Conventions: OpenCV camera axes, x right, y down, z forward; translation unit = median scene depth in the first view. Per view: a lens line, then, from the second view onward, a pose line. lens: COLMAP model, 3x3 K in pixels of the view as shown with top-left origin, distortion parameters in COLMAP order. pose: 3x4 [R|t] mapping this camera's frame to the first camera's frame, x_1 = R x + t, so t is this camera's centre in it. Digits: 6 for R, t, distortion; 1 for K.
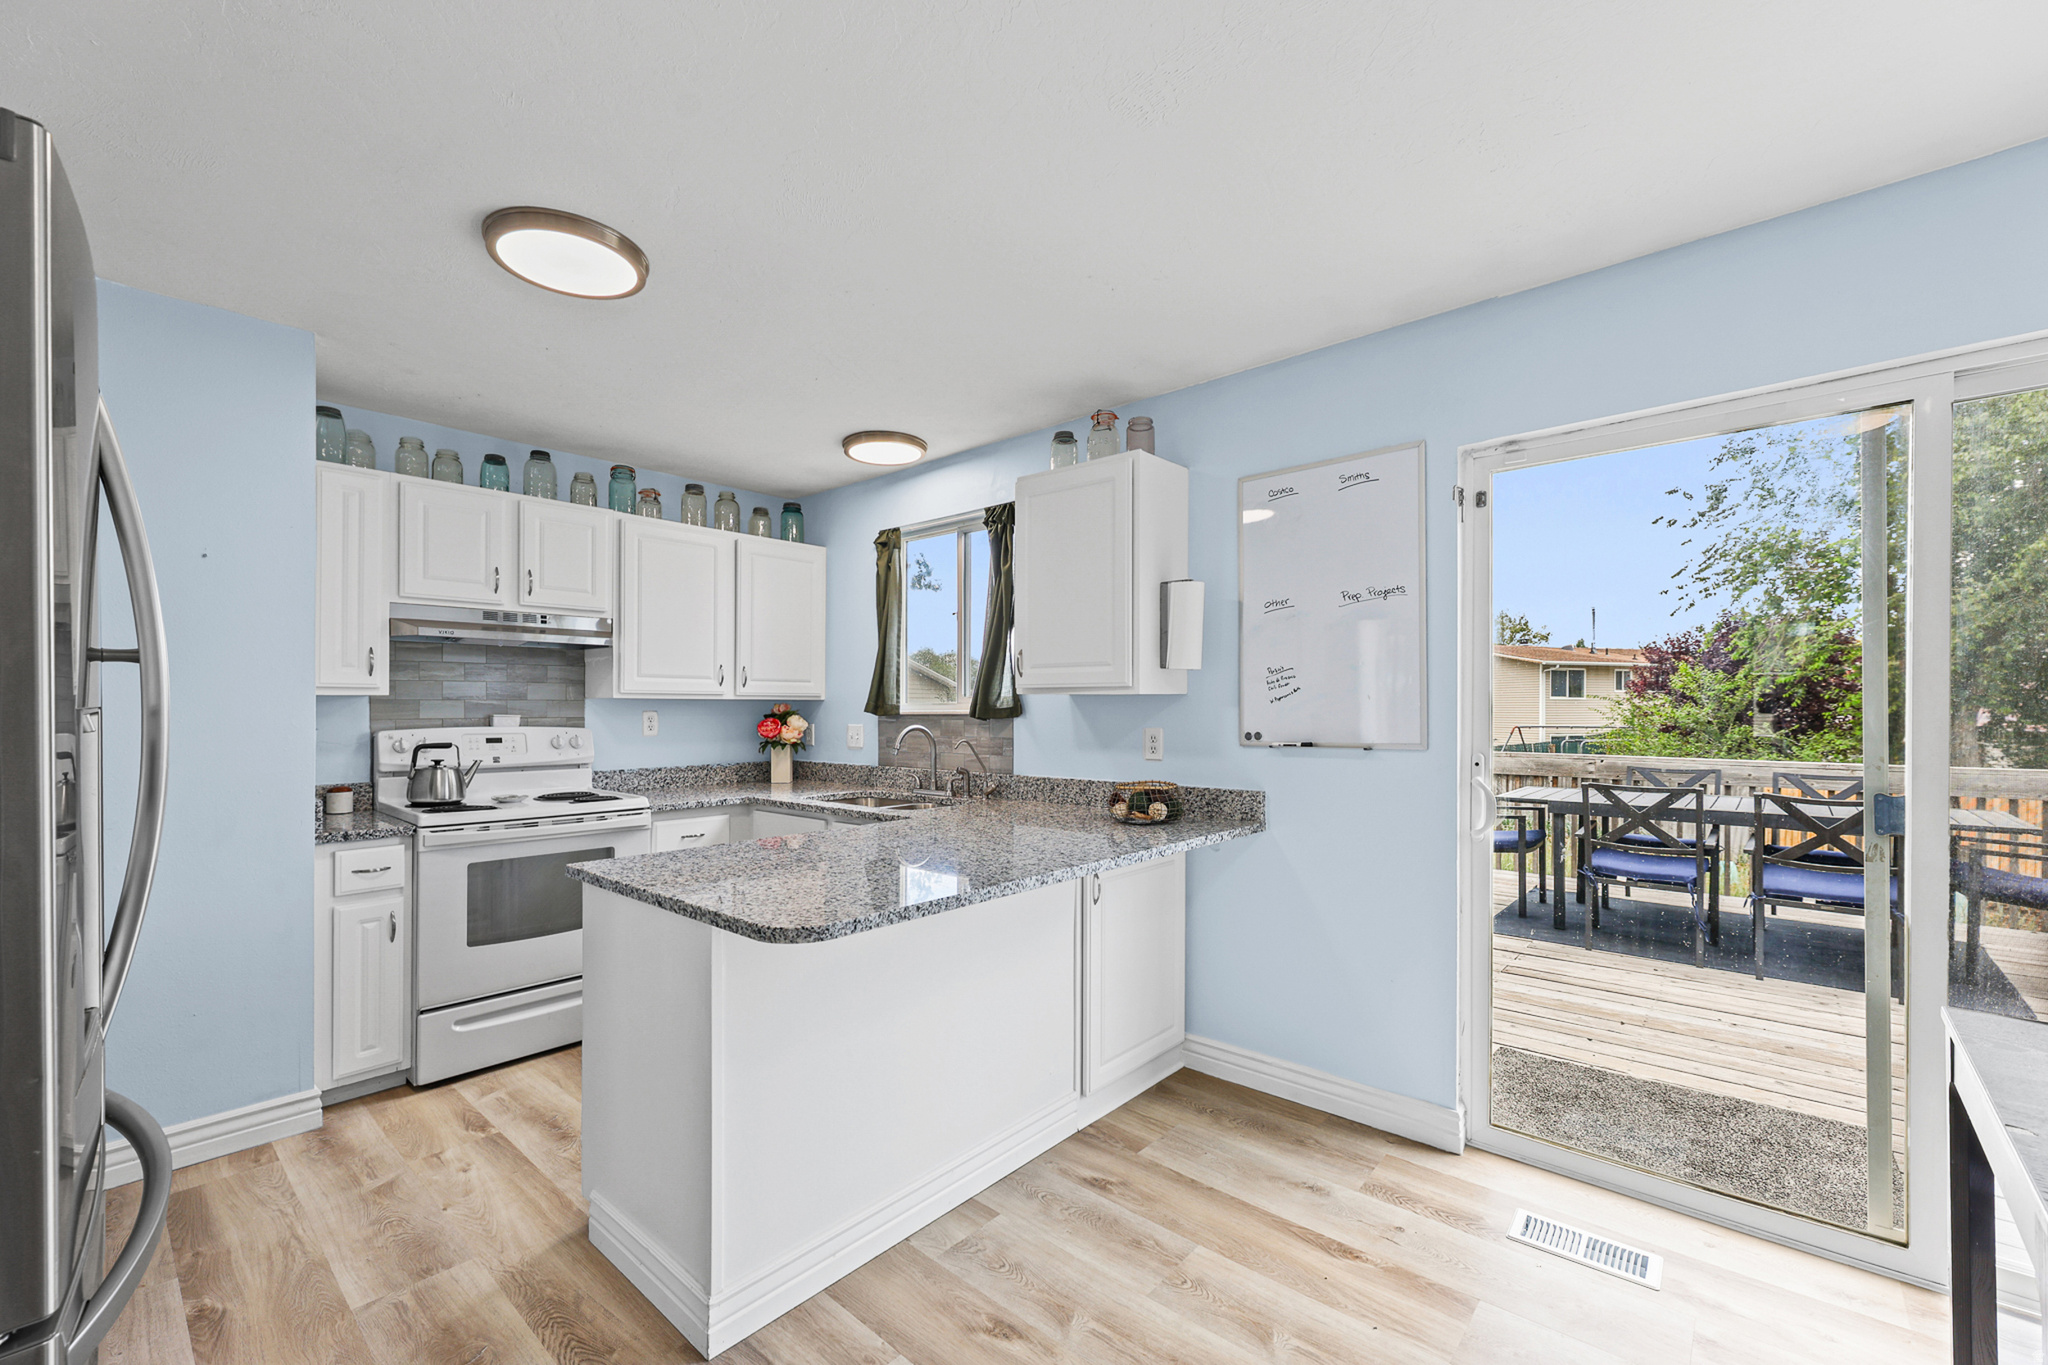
lens RADIAL K [[855.2, 0, 993.5], [0, 855.2, 688.7], [0, 0, 1]] dist [-0.003811, -0.000770]
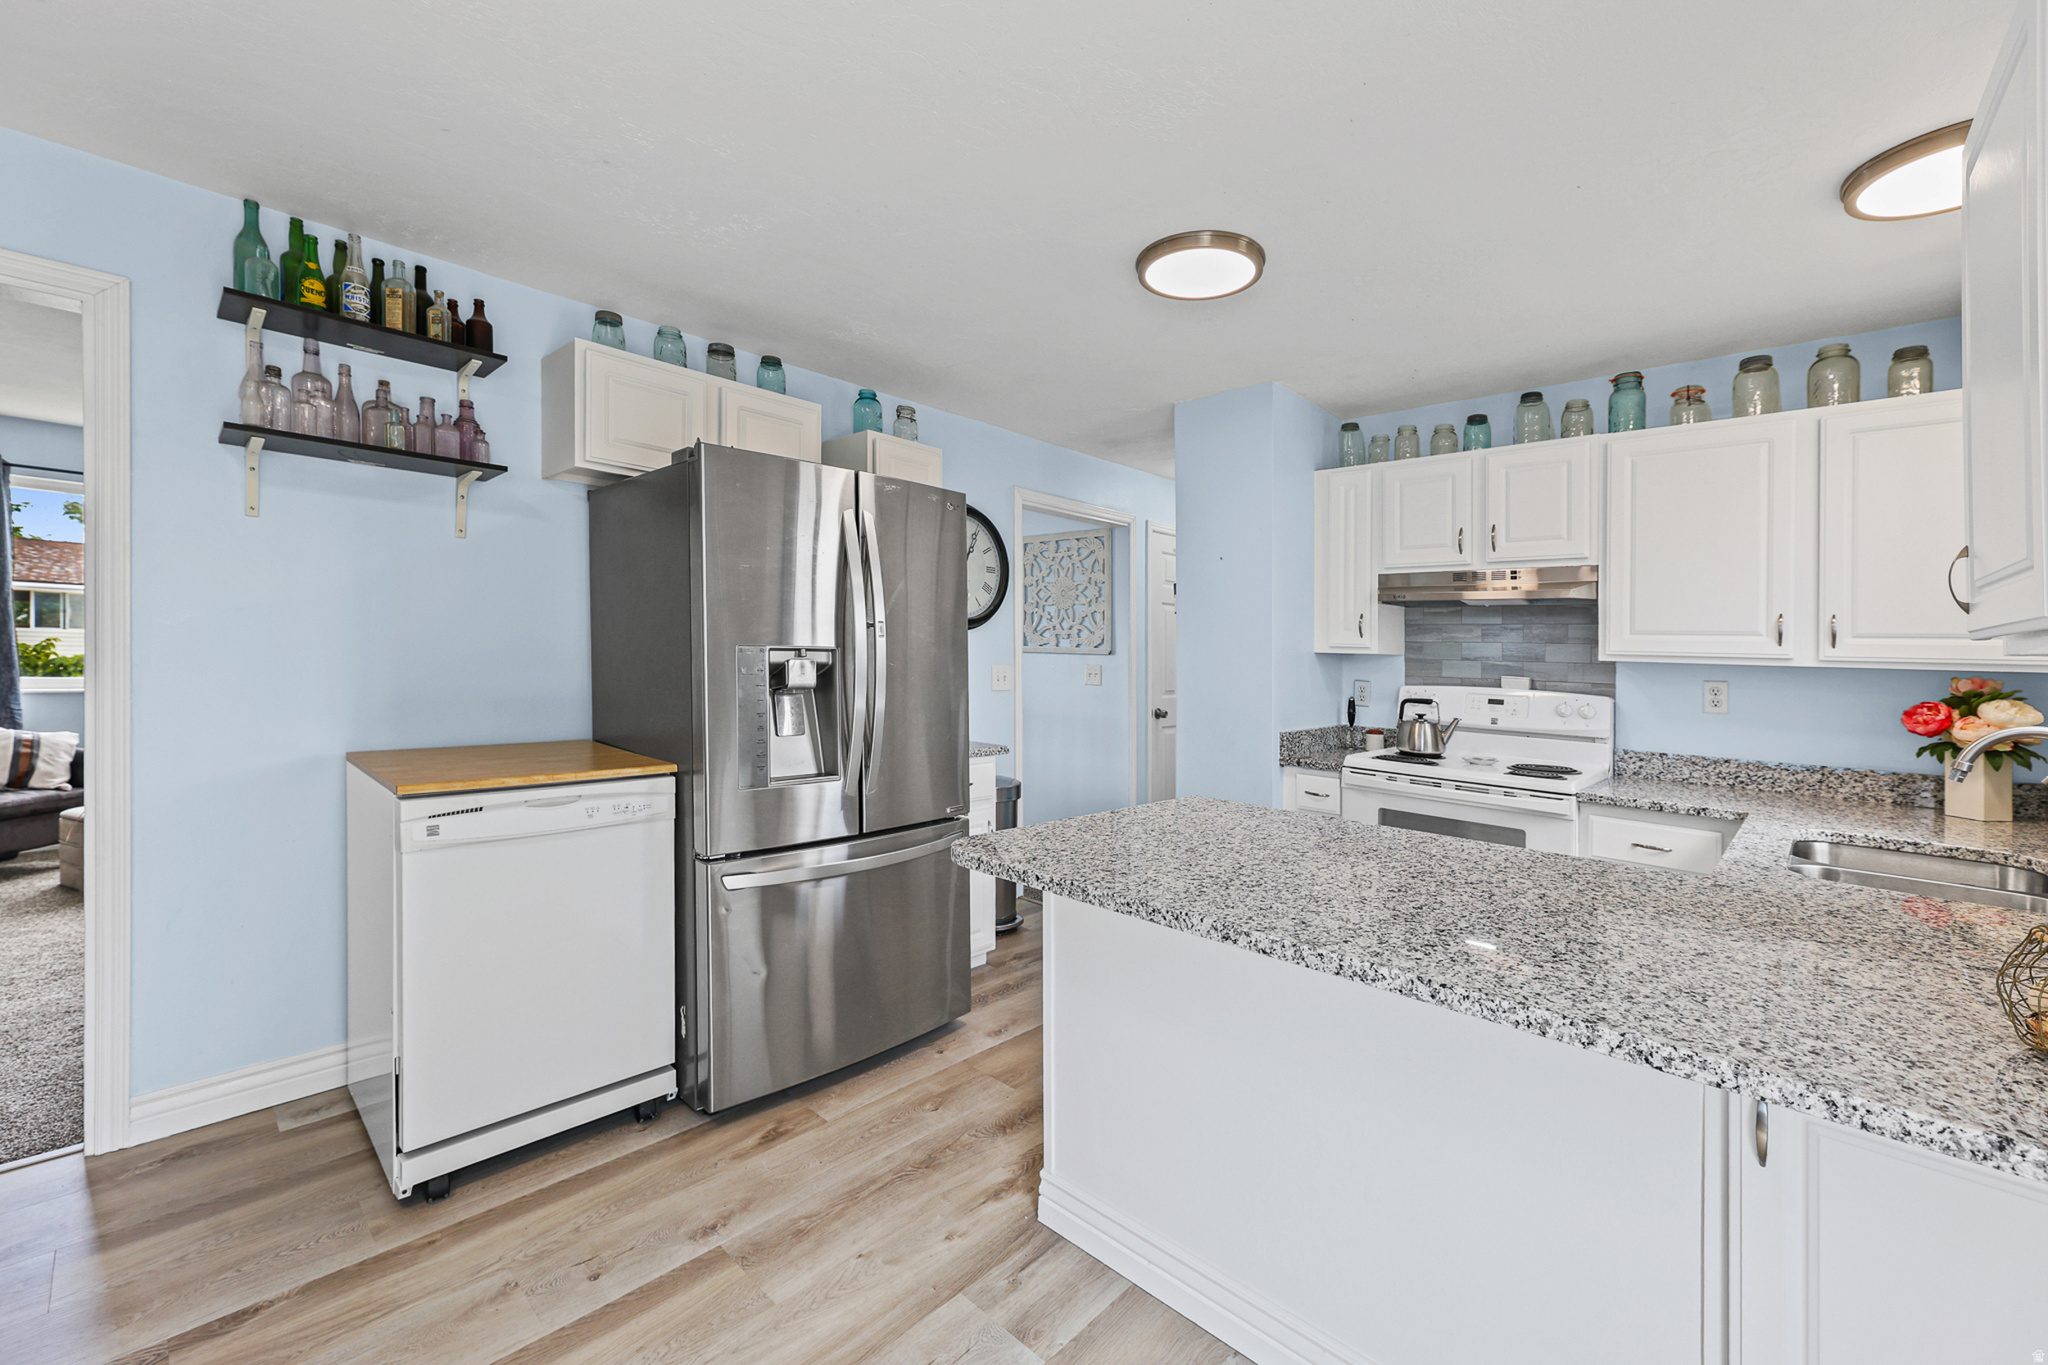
lens RADIAL K [[855.2, 0, 1045.1], [0, 855.2, 639.1], [0, 0, 1]] dist [-0.003811, -0.000770]
pose [[-0.019075, -0.015570, -0.999697, 0.401378], [-0.010638, 0.999825, -0.015369, 0.008809], [0.999761, 0.010342, -0.019237, 0.492942]]
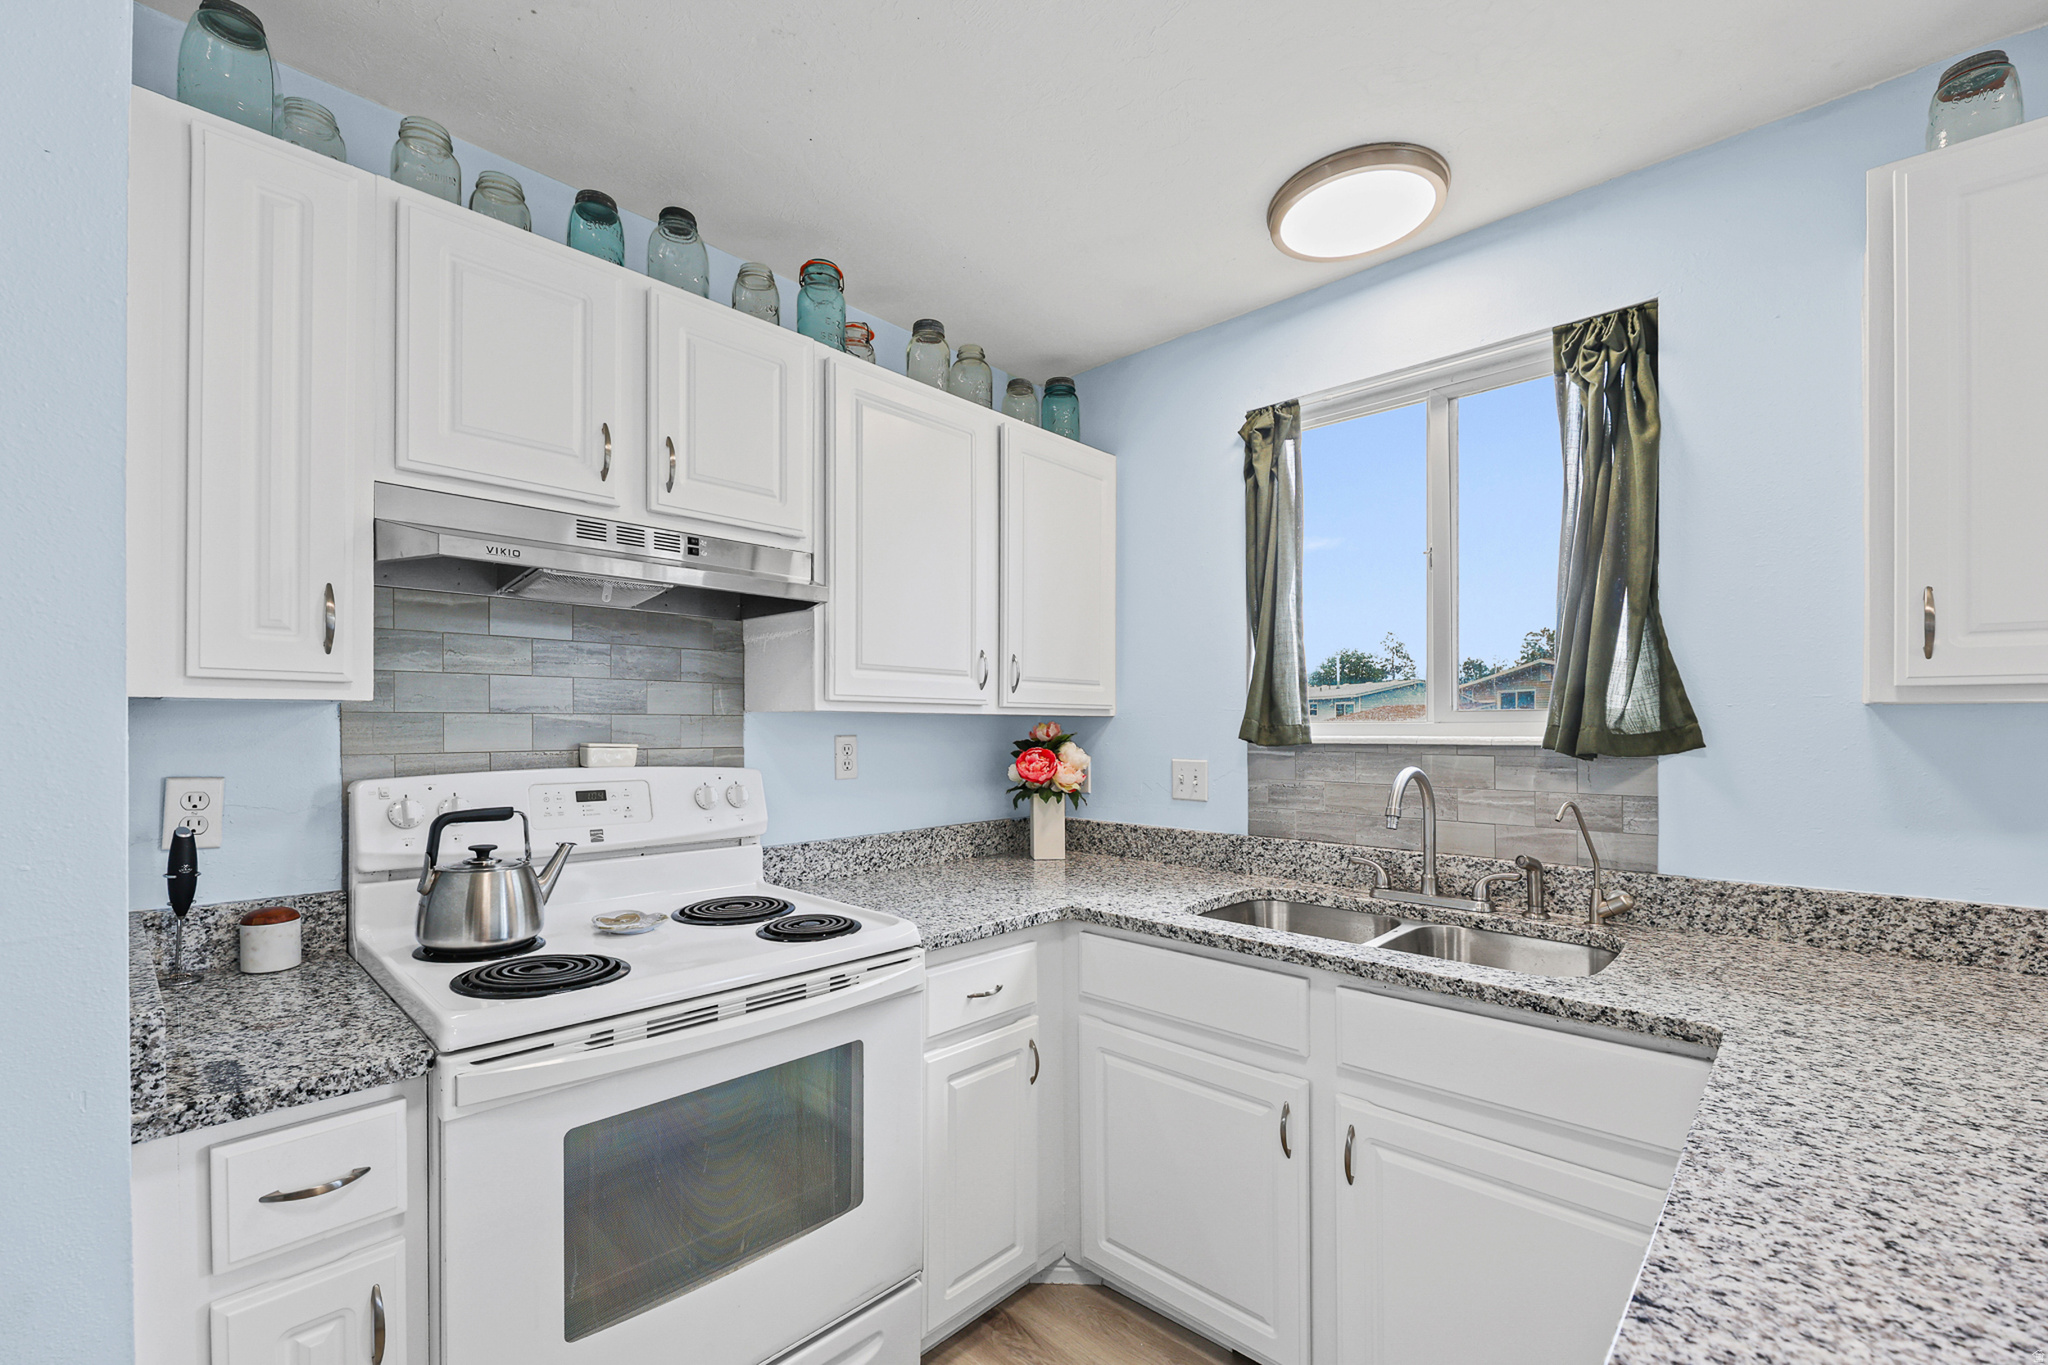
lens RADIAL K [[855.2, 0, 955.9], [0, 855.2, 716.0], [0, 0, 1]] dist [-0.003811, -0.000770]
pose [[0.998607, 0.002650, -0.052694, -0.345247], [-0.002074, 0.999938, 0.010980, 0.008560], [0.052720, -0.010856, 0.998550, 0.514477]]
